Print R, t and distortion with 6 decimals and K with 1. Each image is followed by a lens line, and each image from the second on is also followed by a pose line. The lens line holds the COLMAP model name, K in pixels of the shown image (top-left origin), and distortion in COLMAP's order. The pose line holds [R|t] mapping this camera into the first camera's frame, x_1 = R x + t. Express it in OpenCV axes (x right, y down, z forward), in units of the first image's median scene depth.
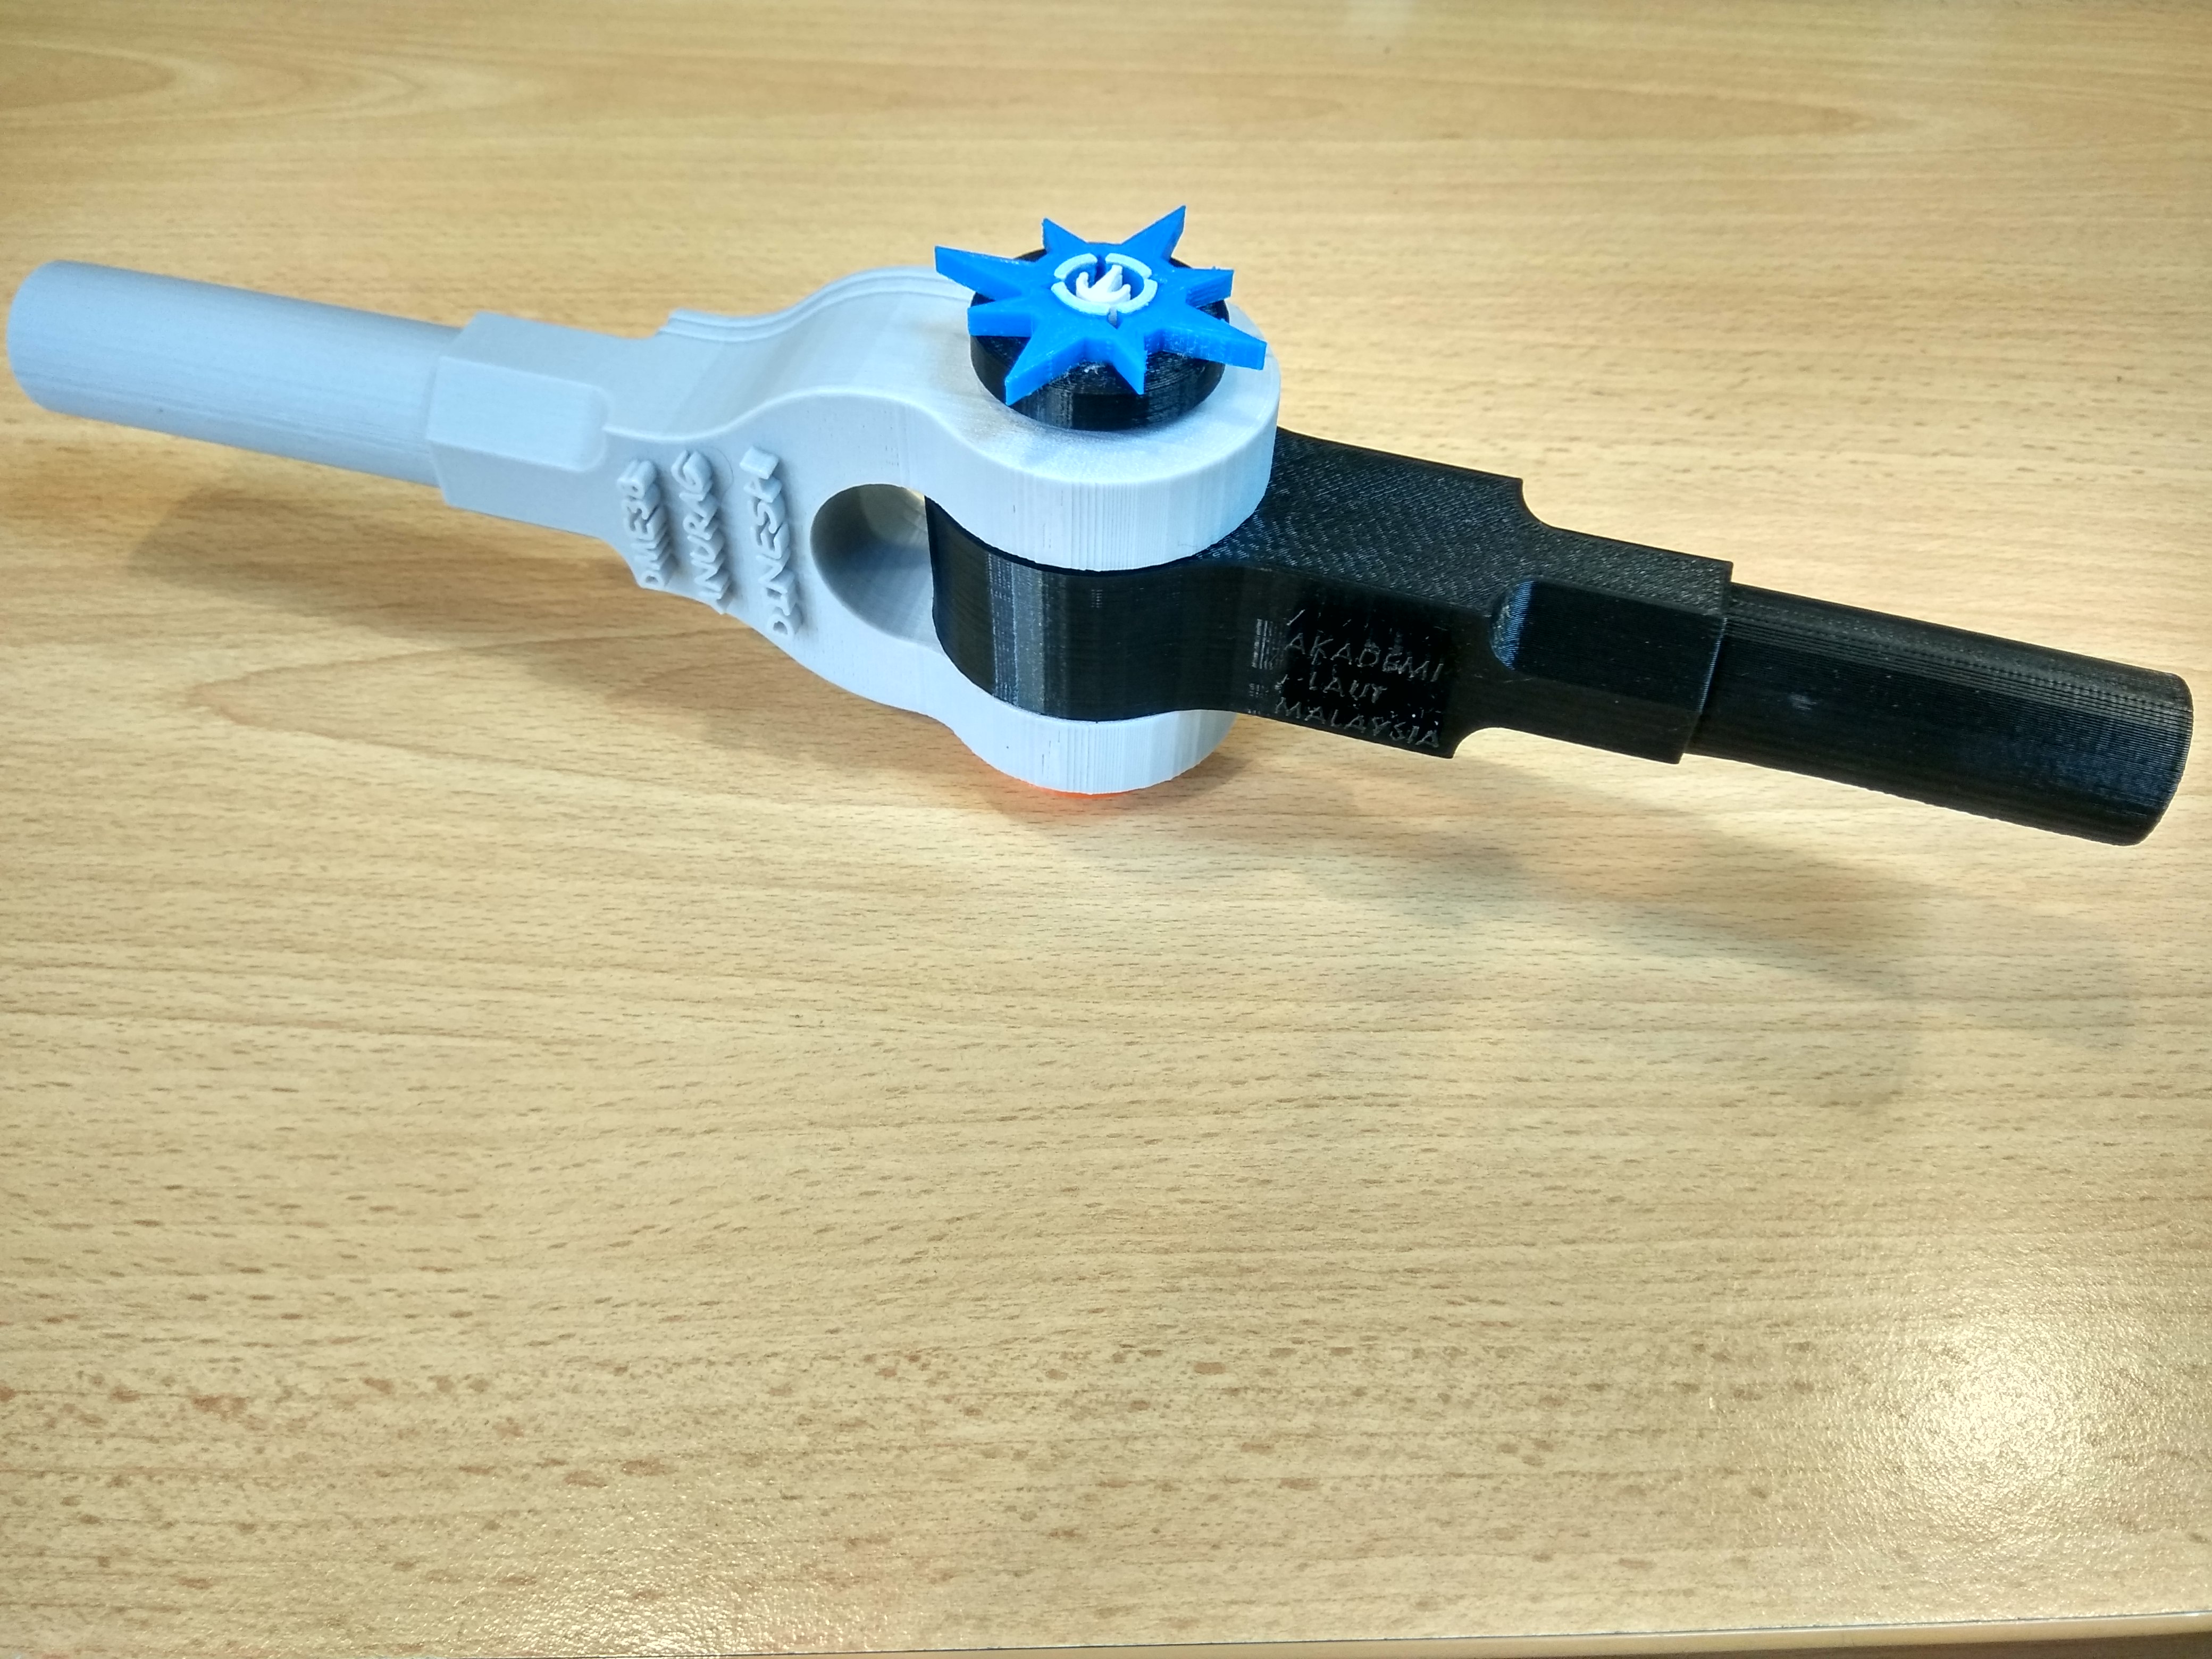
lens RADIAL K [[1750.6, 0, 1115.6], [0, 1750.6, 836.7], [0, 0, 1]] dist [0.110504, -0.234594]
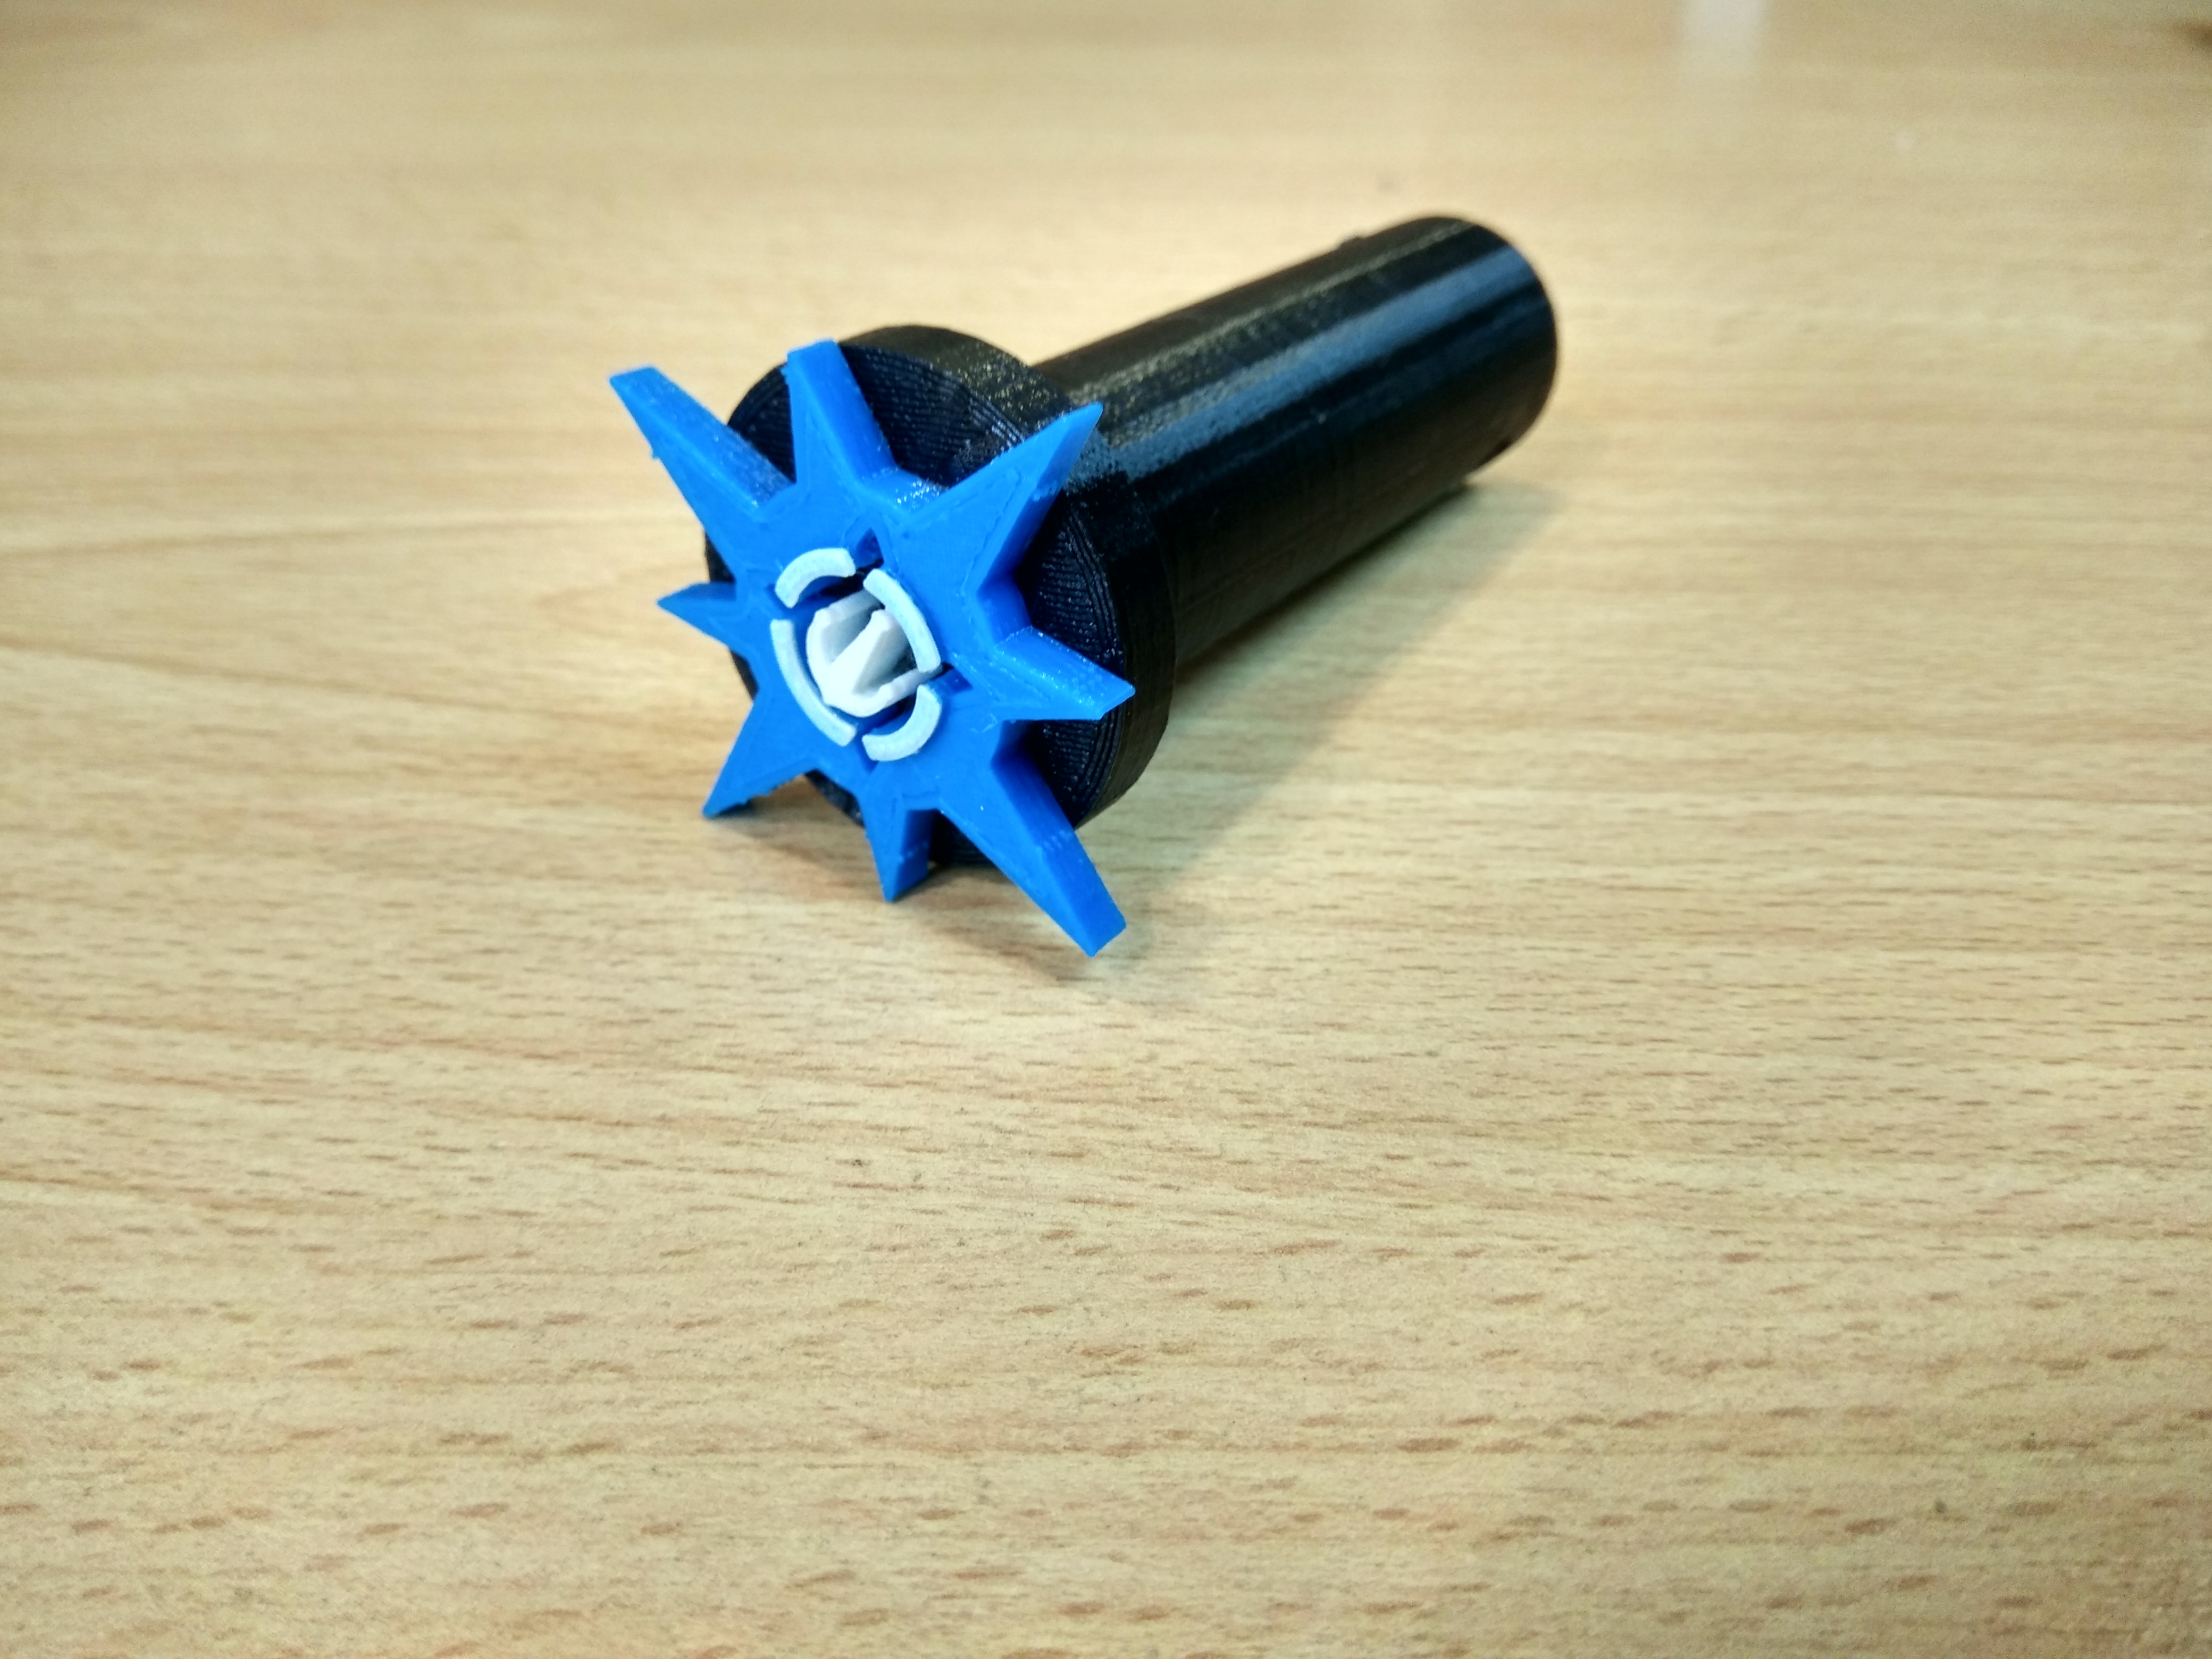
lens RADIAL K [[1750.6, 0, 1112.4], [0, 1750.6, 904.5], [0, 0, 1]] dist [0.110504, -0.234594]
pose [[0.996516, 0.007736, -0.083042, -0.090116], [-0.023965, 0.980259, -0.196262, 0.118509], [0.079885, 0.197568, 0.977029, 0.595345]]
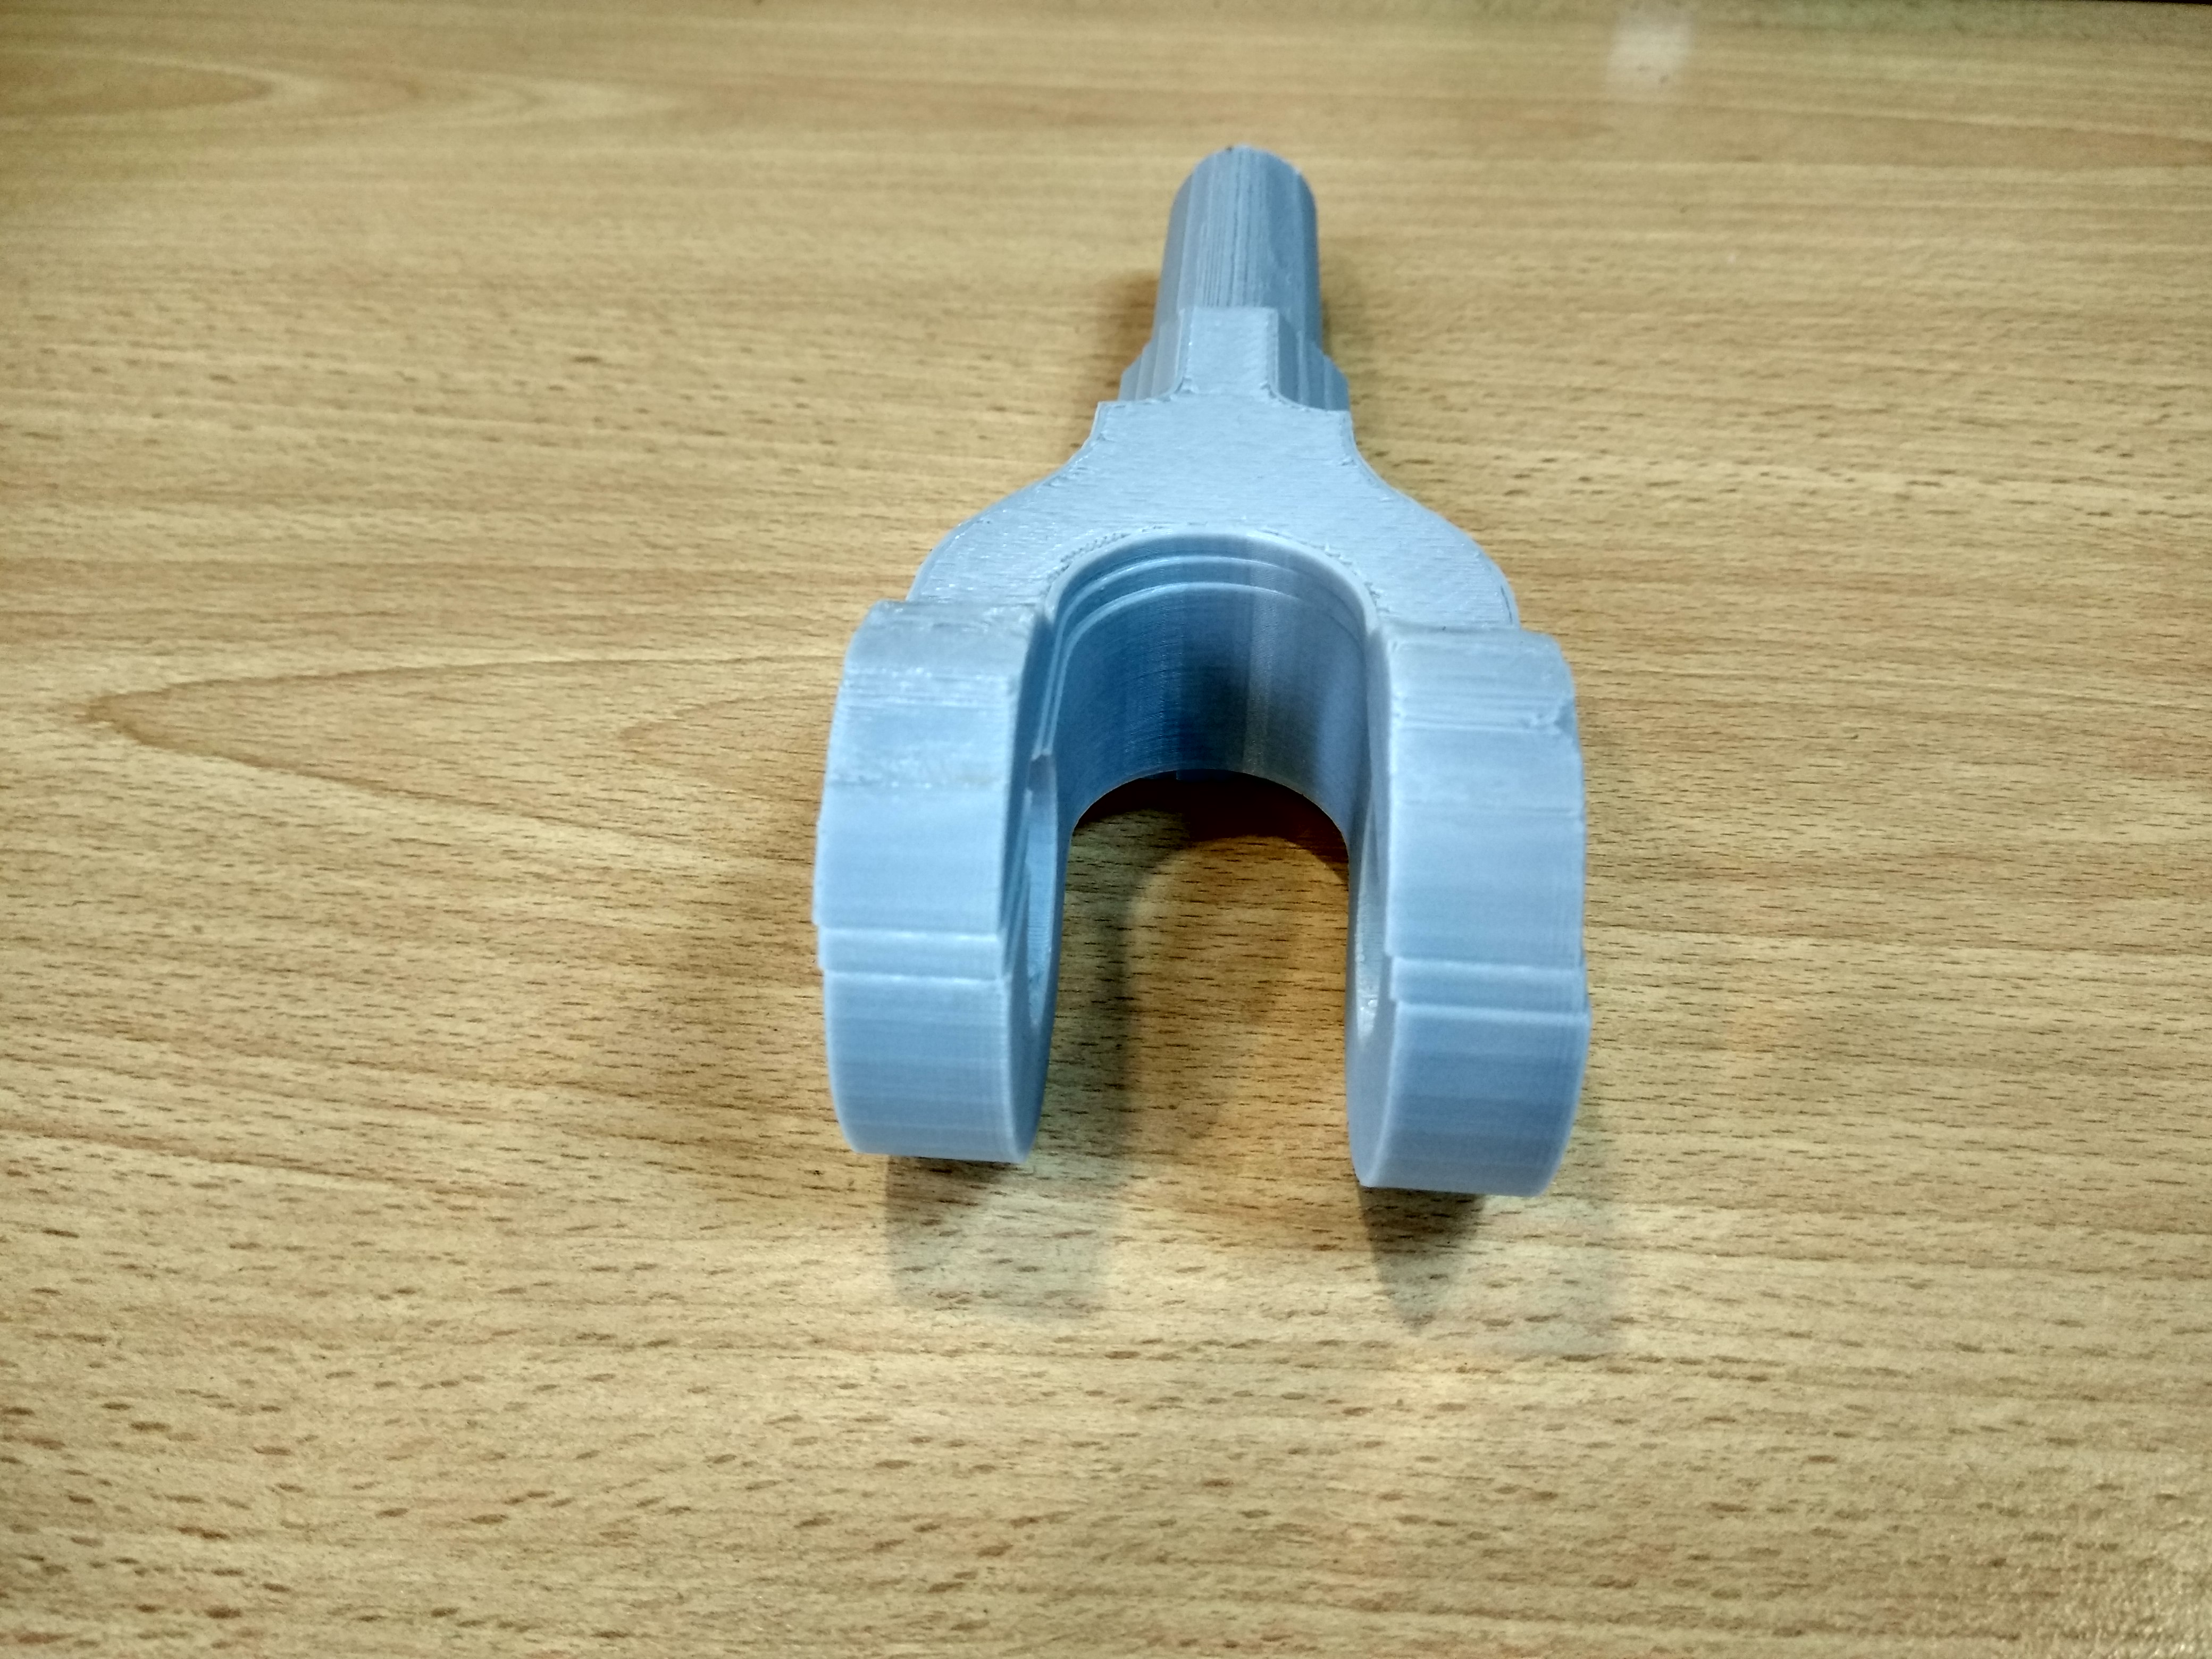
lens RADIAL K [[1750.6, 0, 1112.7], [0, 1750.6, 846.1], [0, 0, 1]] dist [0.110504, -0.234594]
pose [[0.993611, 0.038654, -0.106037, -0.005257], [-0.051546, 0.991230, -0.121676, 0.053996], [0.100404, 0.126364, 0.986890, 0.335648]]
